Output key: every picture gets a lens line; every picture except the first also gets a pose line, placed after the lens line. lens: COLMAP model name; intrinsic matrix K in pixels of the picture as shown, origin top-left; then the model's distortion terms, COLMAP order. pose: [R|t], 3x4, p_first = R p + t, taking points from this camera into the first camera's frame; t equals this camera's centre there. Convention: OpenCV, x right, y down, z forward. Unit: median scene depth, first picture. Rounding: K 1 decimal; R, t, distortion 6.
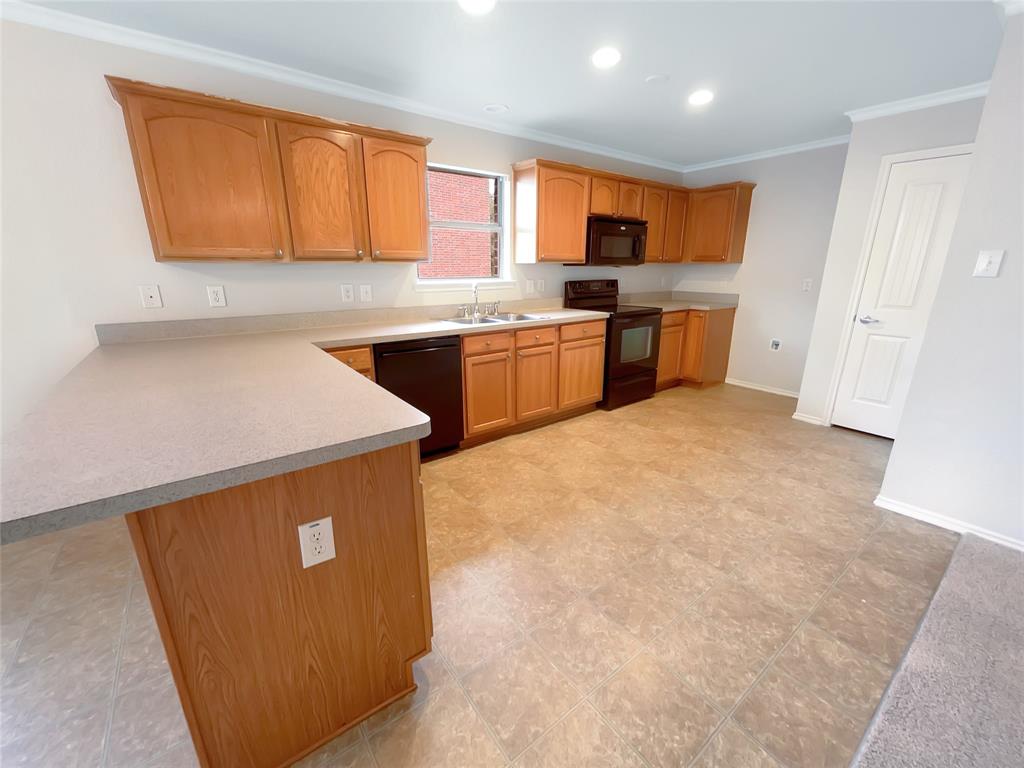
lens RADIAL K [[417.3, 0, 512.0], [0, 417.3, 384.0], [0, 0, 1]] dist [0.001758, 0.000202]
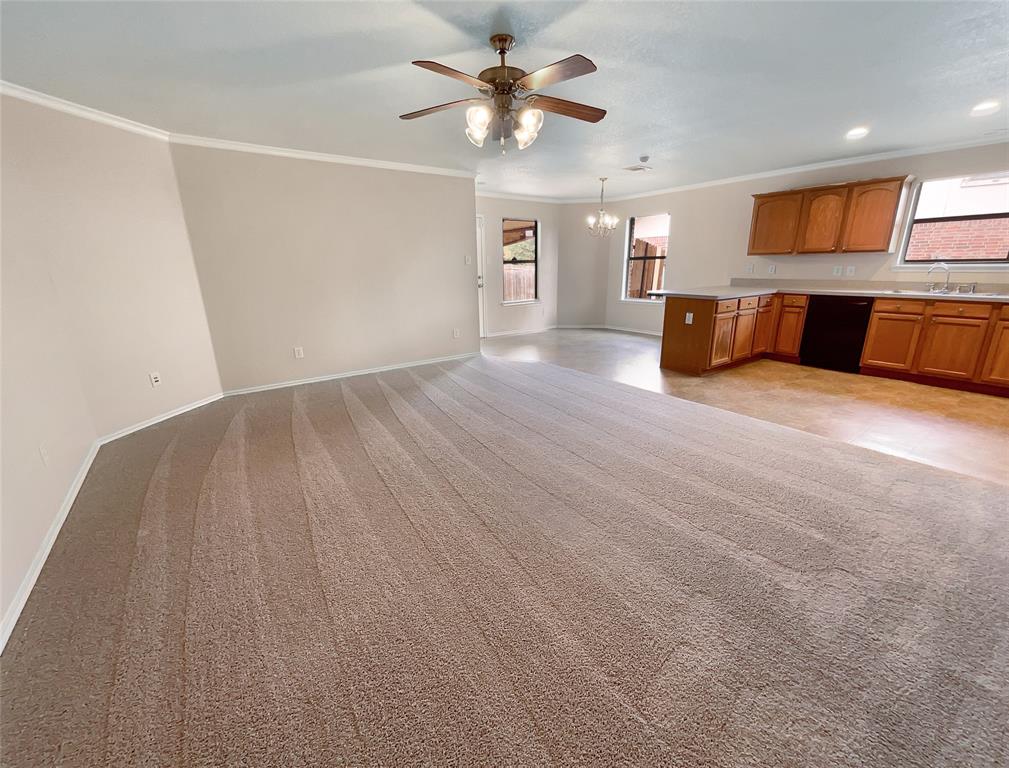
lens RADIAL K [[422.4, 0, 504.5], [0, 422.4, 384.0], [0, 0, 1]] dist [0.000353, -0.000211]
pose [[-0.023718, 0.276538, -0.960710, 2.079327], [-0.254928, 0.927539, 0.273283, 0.145042], [0.966669, 0.251394, 0.048498, -0.496724]]
